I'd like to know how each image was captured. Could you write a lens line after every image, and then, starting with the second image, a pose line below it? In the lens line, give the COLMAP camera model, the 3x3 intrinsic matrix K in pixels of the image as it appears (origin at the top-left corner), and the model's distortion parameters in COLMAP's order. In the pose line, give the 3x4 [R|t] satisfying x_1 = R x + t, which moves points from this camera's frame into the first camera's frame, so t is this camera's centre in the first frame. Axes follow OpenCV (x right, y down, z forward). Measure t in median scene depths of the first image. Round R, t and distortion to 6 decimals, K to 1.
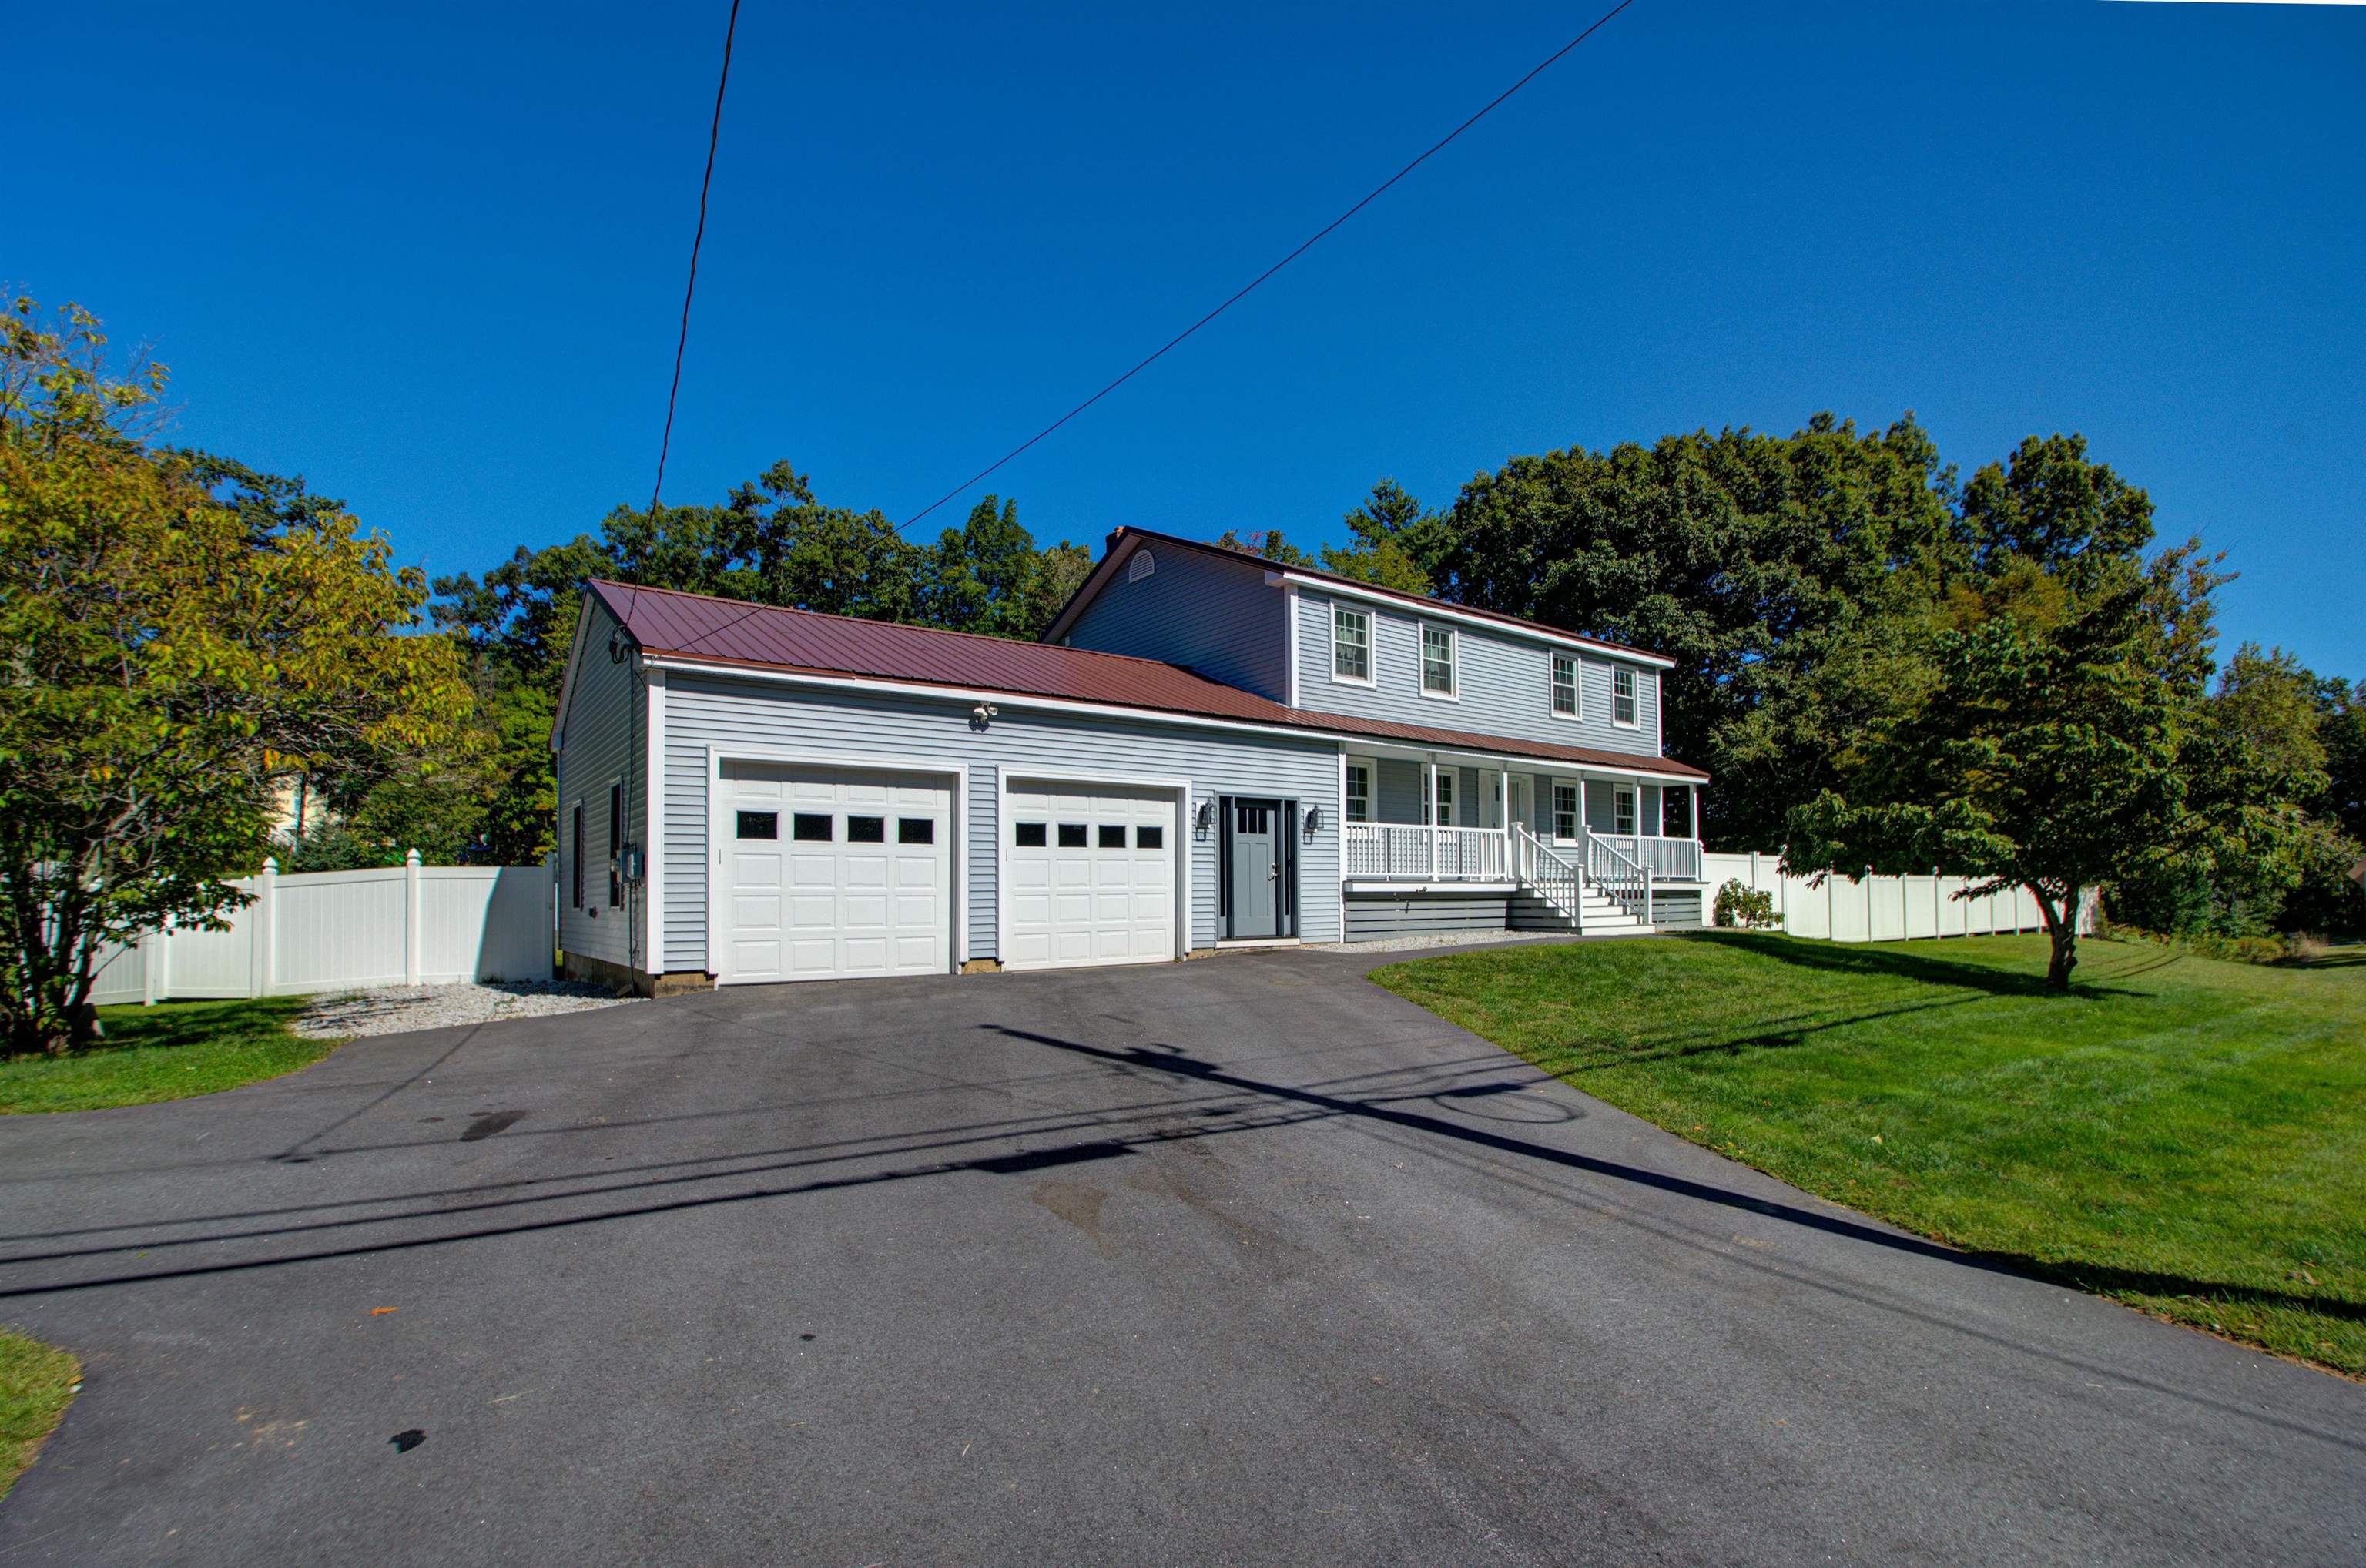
lens RADIAL K [[1047.3, 0, 1213.6], [0, 1047.3, 841.1], [0, 0, 1]] dist [-0.030479, -0.000145]
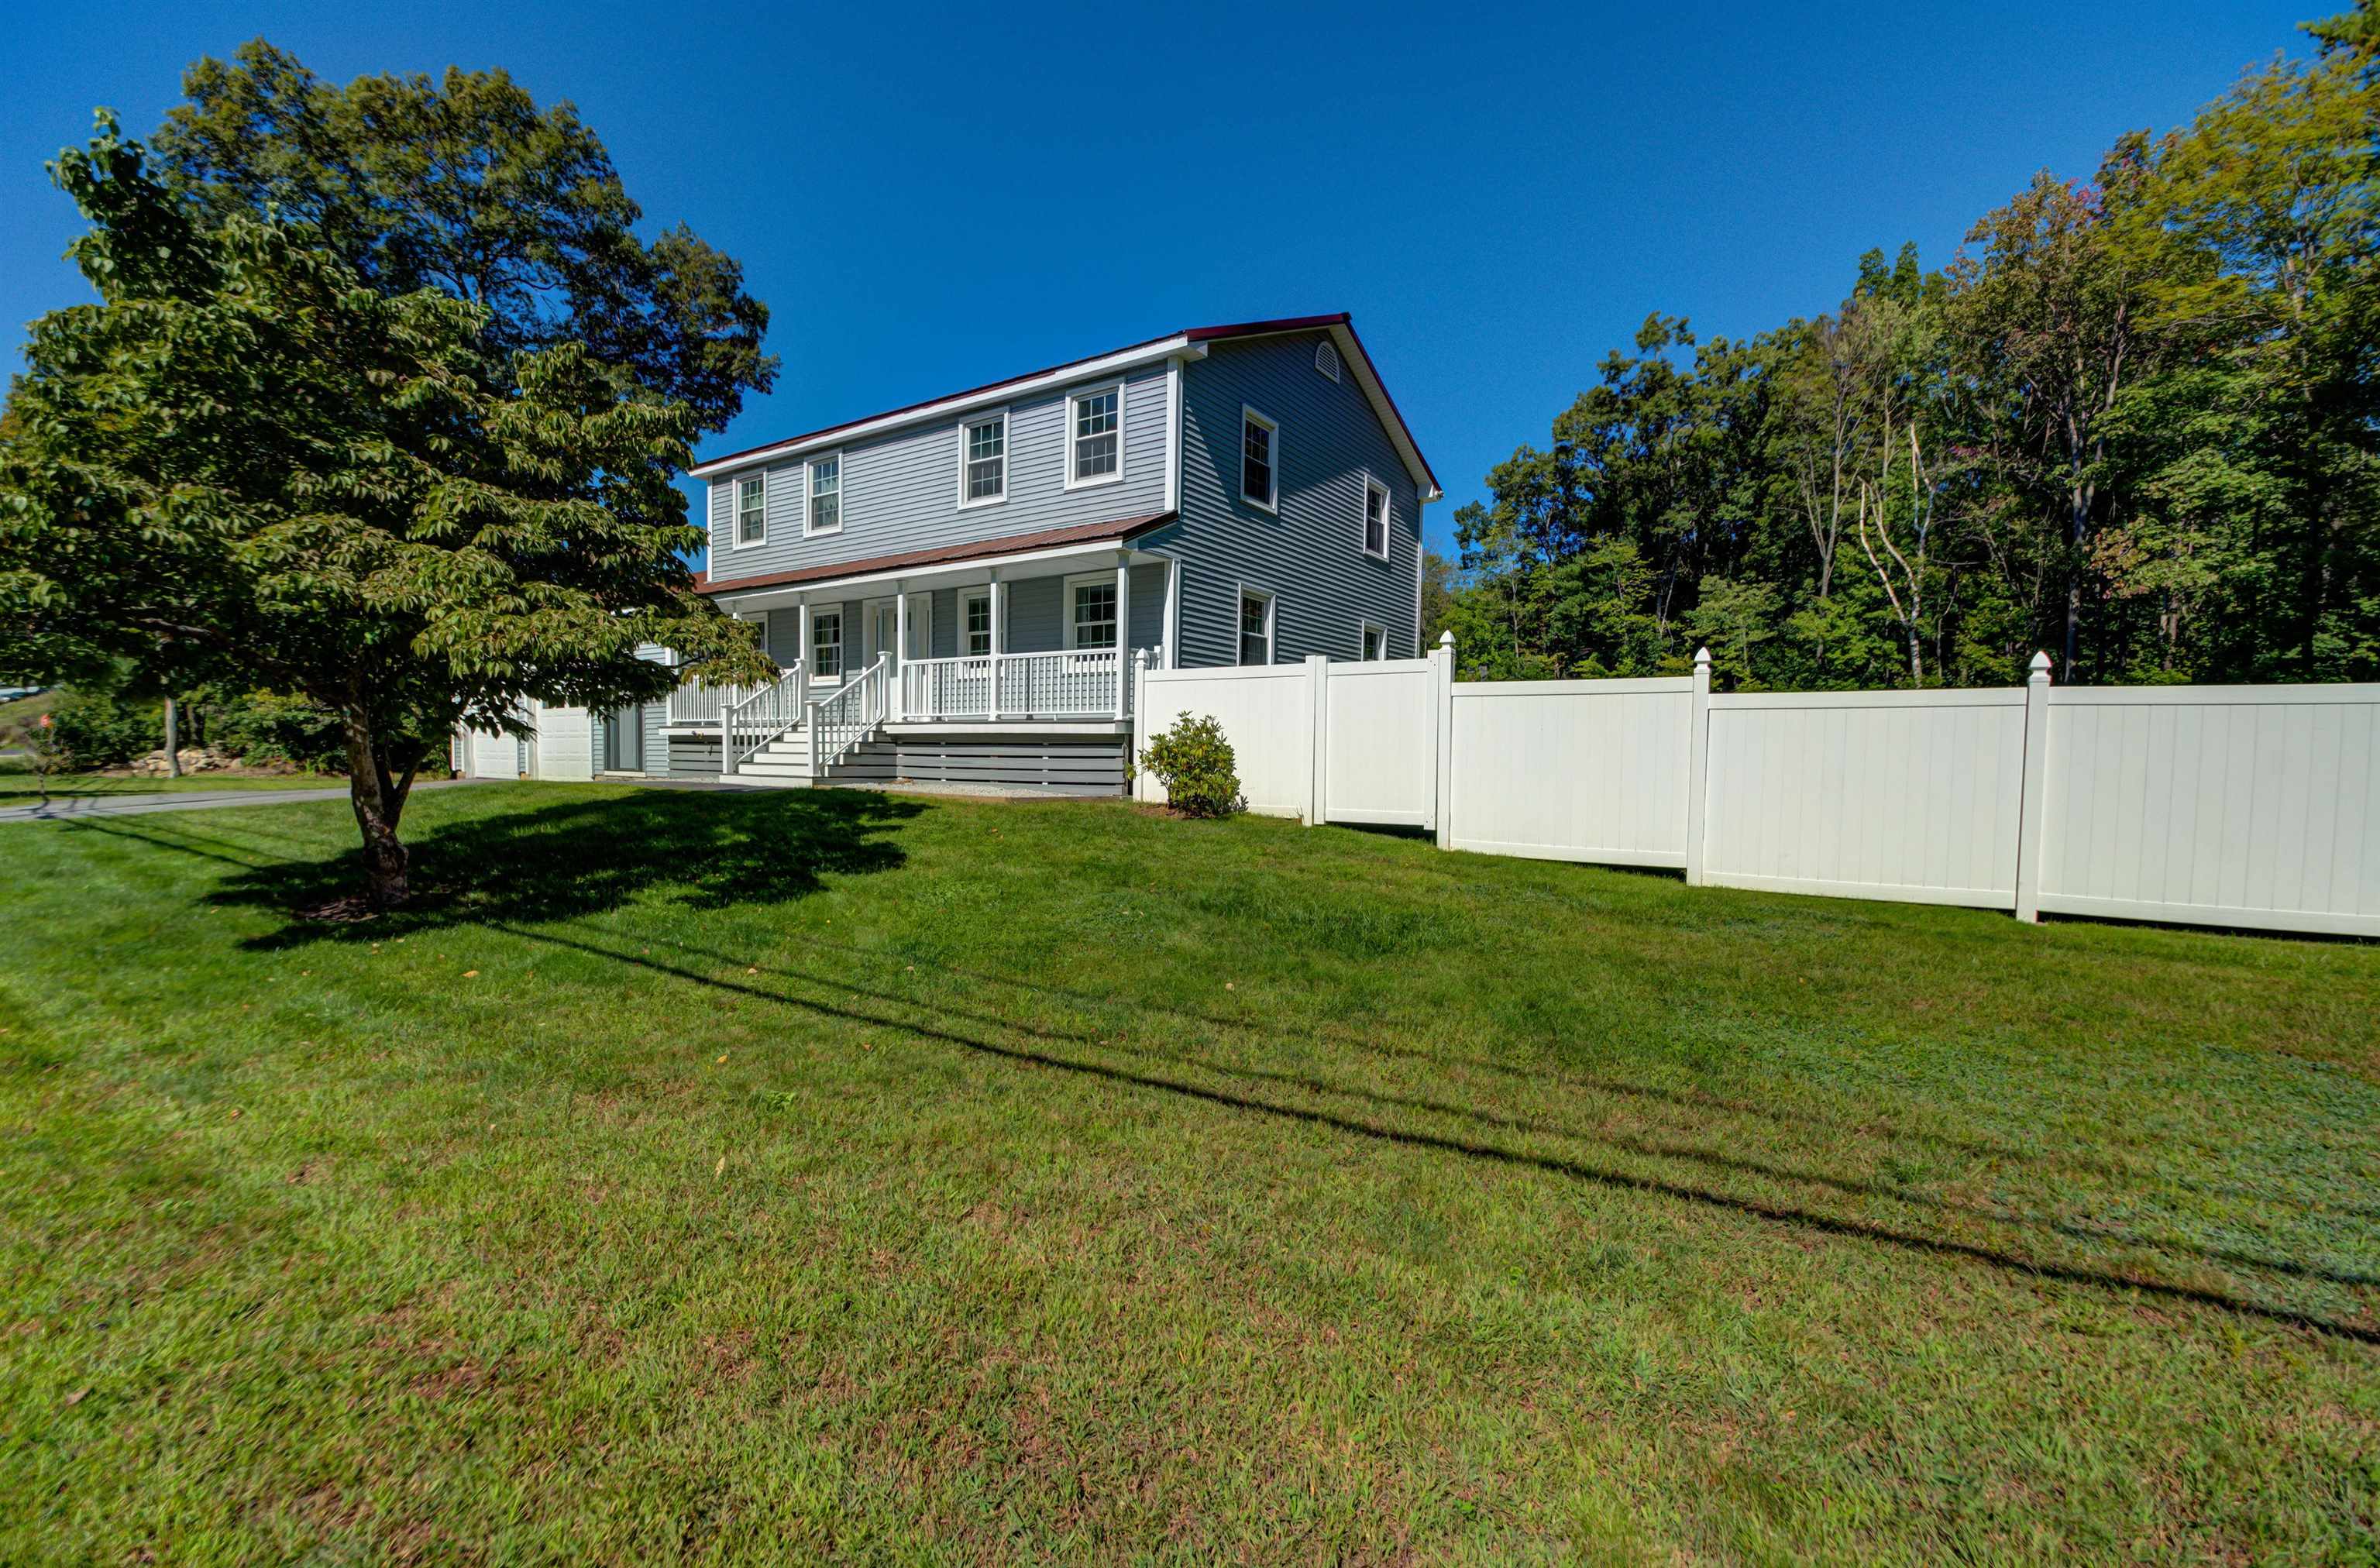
lens RADIAL K [[1118.8, 0, 1192.0], [0, 1118.8, 832.5], [0, 0, 1]] dist [-0.001847, -0.000148]
pose [[0.289356, 0.061946, -0.955215, 1.492921], [0.024258, 0.997109, 0.072011, 0.078987], [0.956914, -0.044008, 0.287017, 1.164539]]
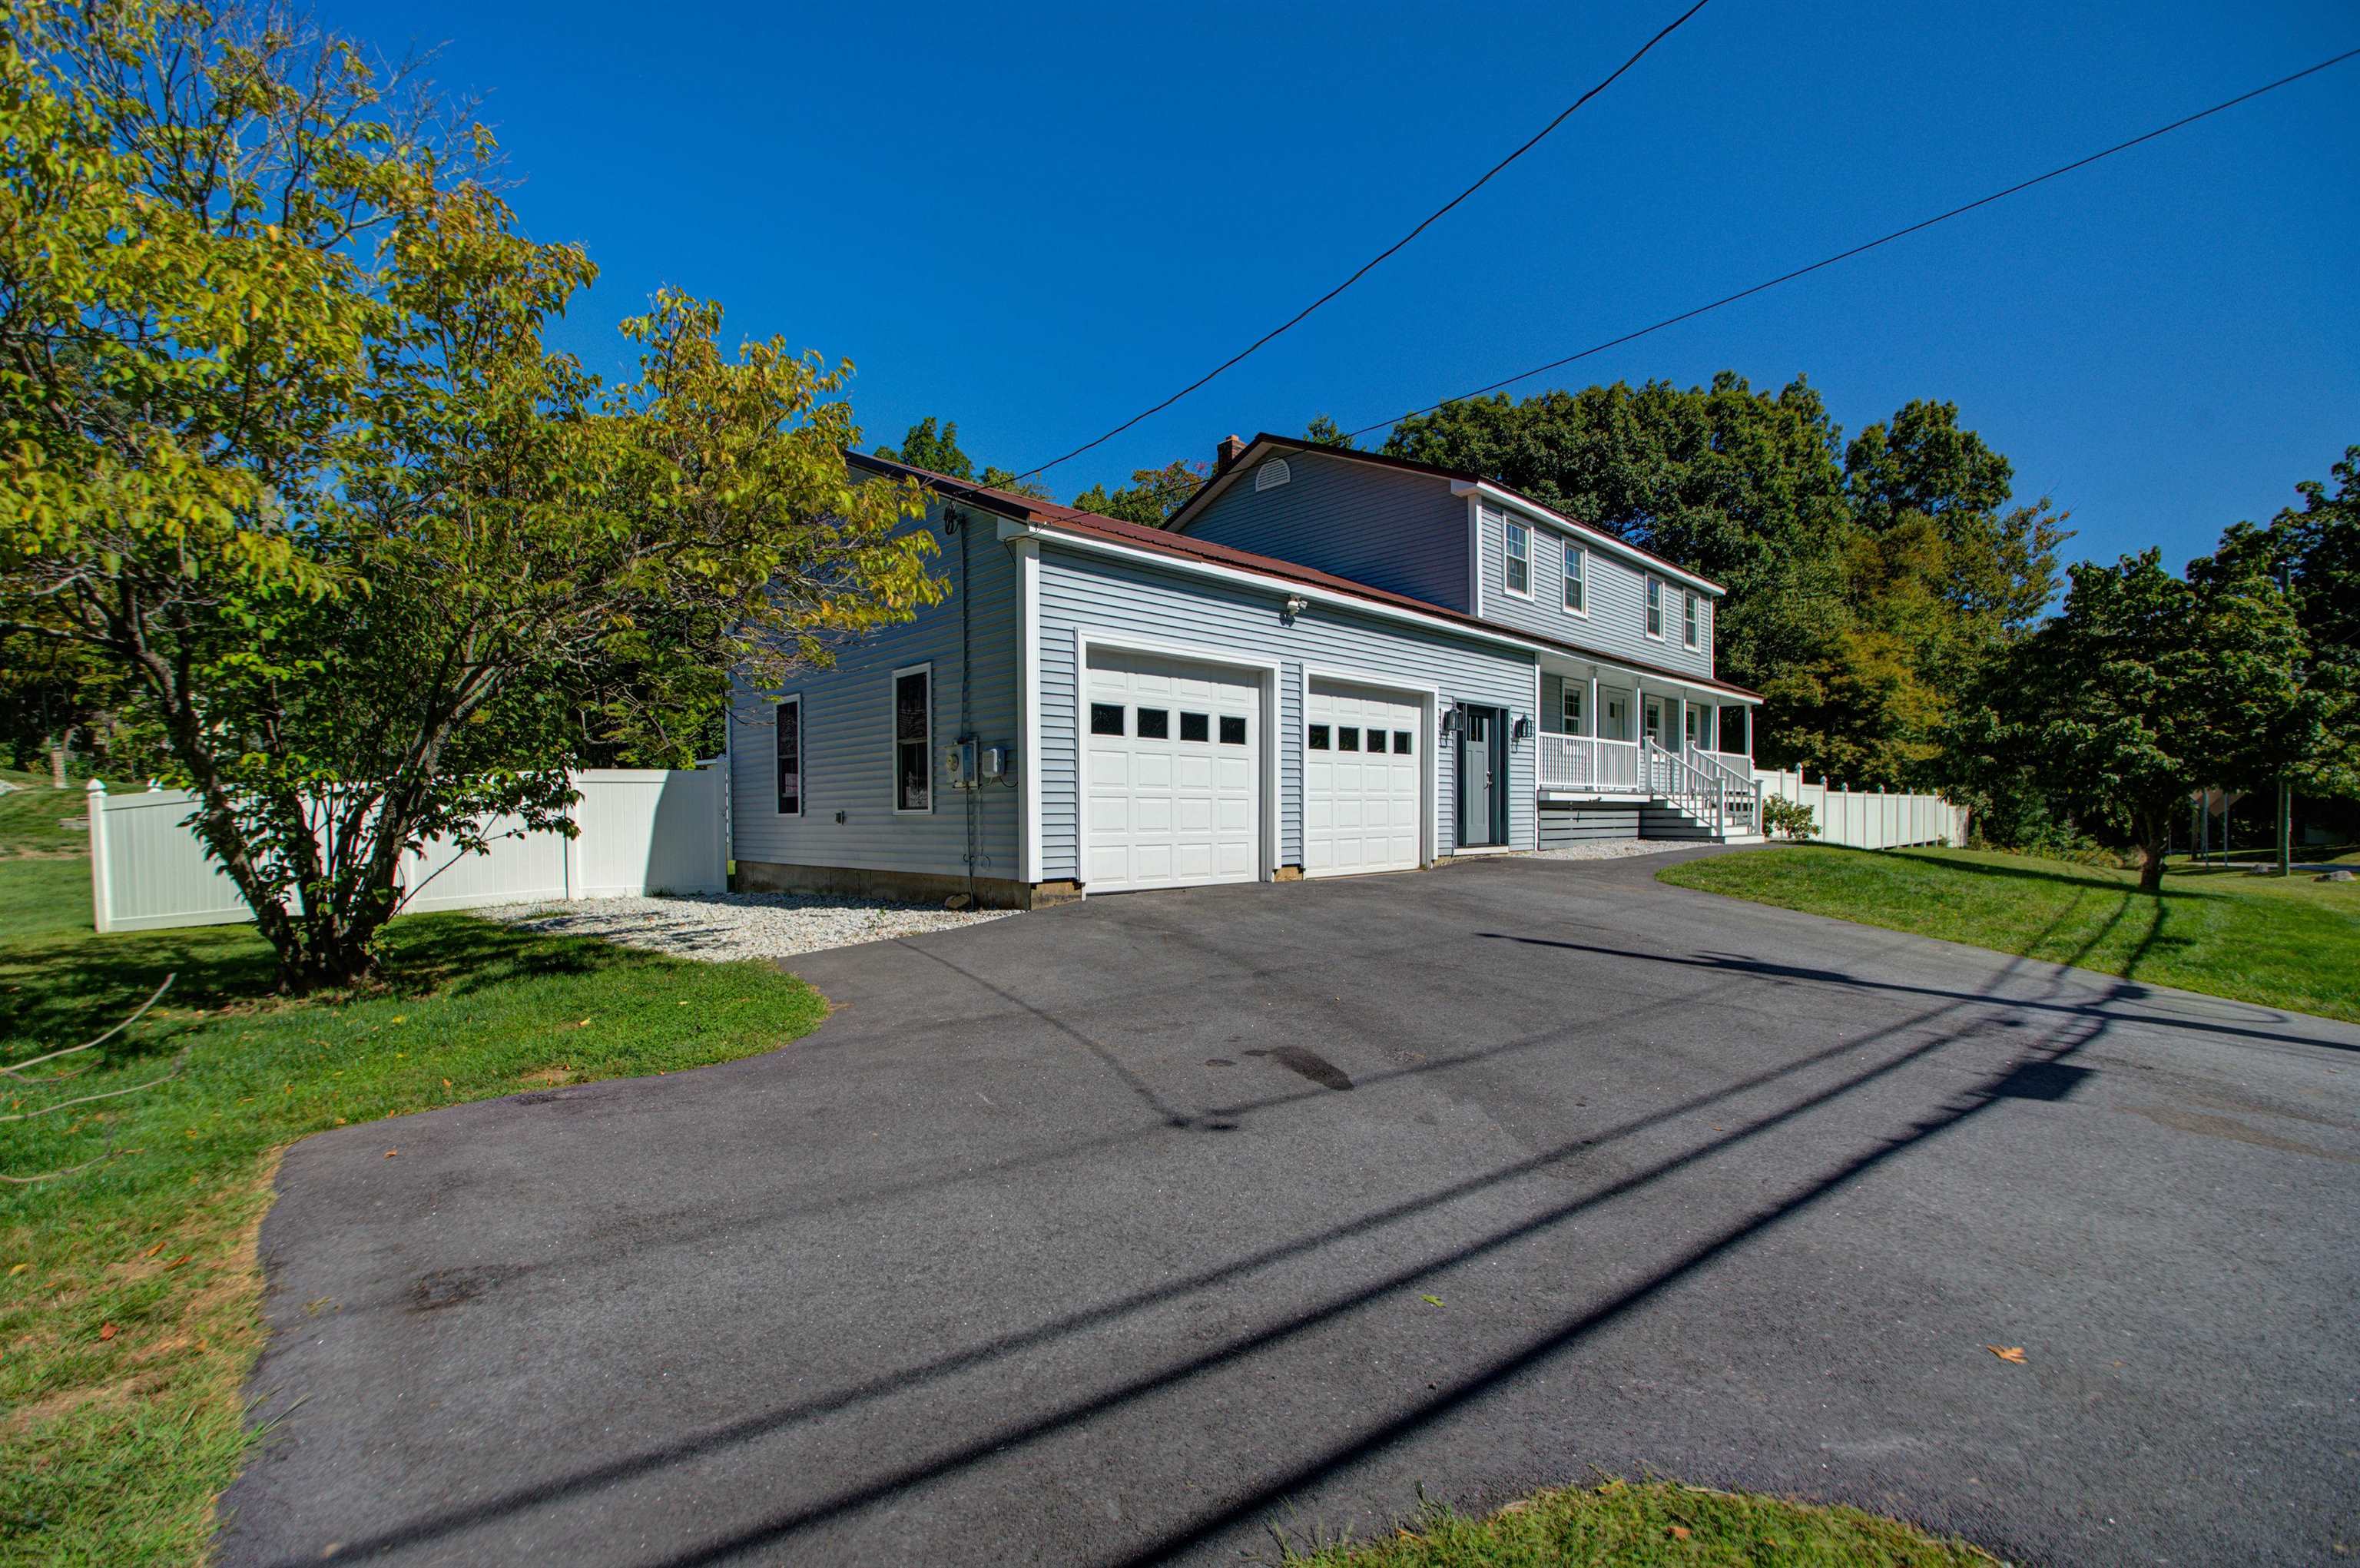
lens RADIAL K [[978.9, 0, 1183.5], [0, 978.9, 794.4], [0, 0, 1]] dist [-0.009703, -0.002357]
pose [[0.993066, 0.006323, 0.117390, -0.318308], [-0.010206, 0.999419, 0.032505, 0.014676], [-0.117117, -0.033478, 0.992554, 0.095508]]
